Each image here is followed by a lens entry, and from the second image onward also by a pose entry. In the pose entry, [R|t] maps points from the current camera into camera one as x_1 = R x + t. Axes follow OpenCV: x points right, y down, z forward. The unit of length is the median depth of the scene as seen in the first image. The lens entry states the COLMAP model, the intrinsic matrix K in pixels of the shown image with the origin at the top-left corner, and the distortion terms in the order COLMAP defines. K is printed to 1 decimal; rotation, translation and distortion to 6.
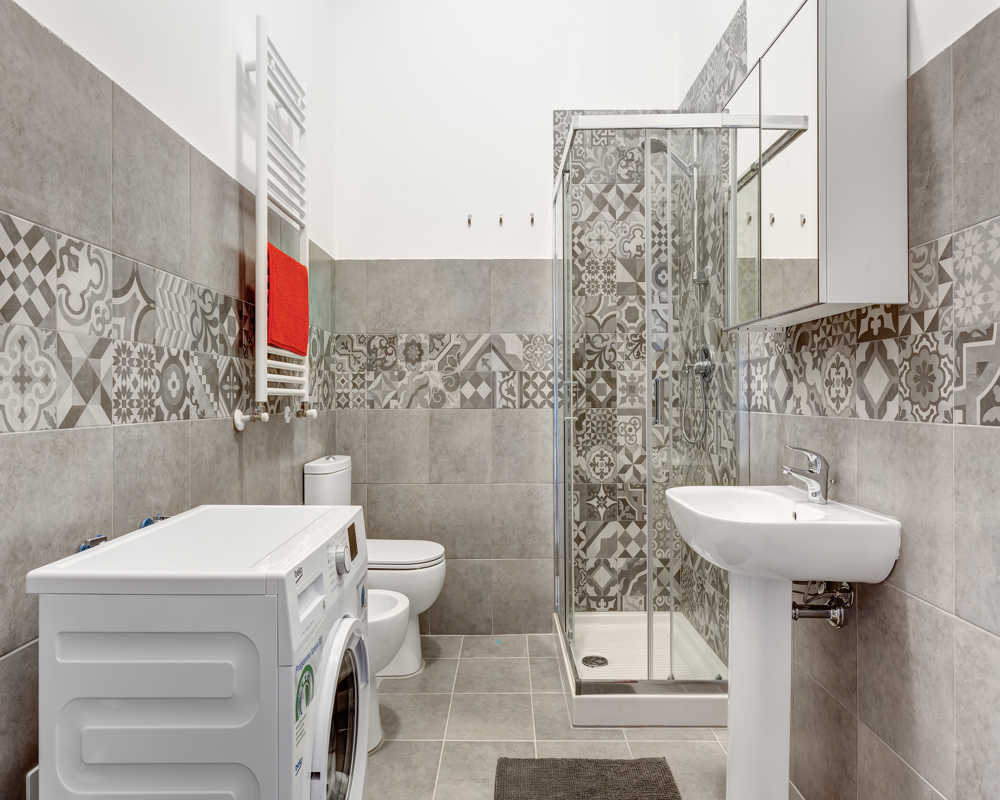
lens RADIAL K [[590.8, 0, 491.5], [0, 590.8, 397.3], [0, 0, 1]] dist [-0.002135, 0.002715]
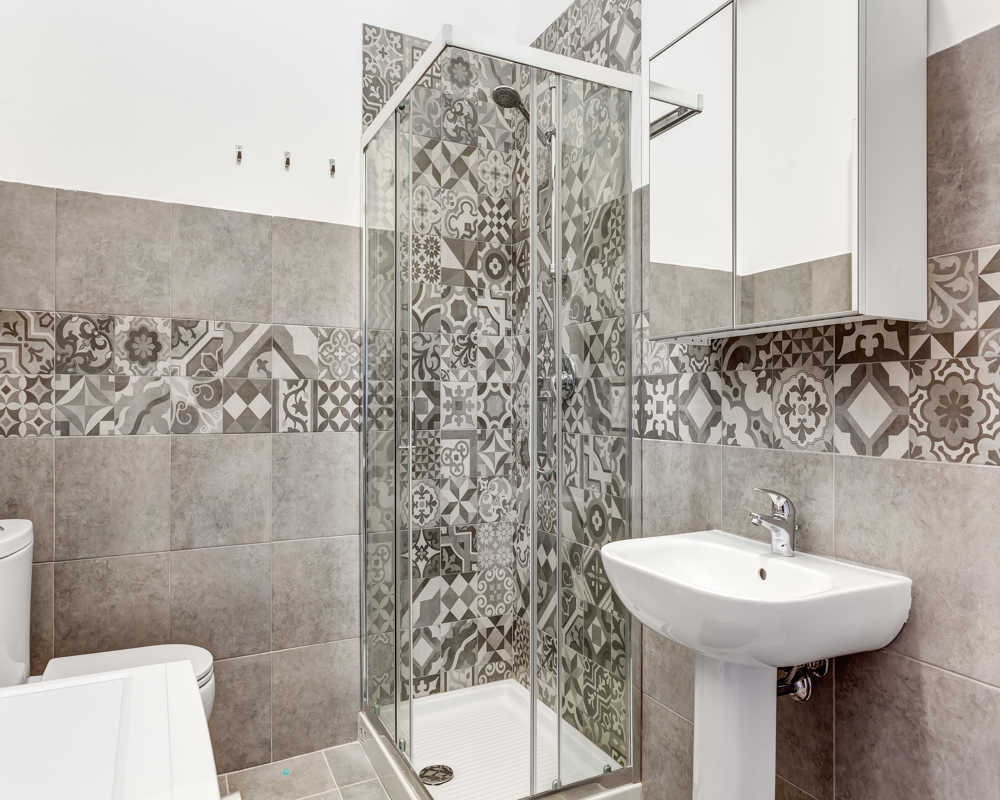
lens RADIAL K [[669.0, 0, 501.1], [0, 669.0, 403.2], [0, 0, 1]] dist [-0.000038, -0.000591]
pose [[0.887366, 0.006002, 0.461026, -0.122747], [-0.005935, 0.999981, -0.001595, -0.015891], [-0.461027, -0.001321, 0.887385, 0.186833]]
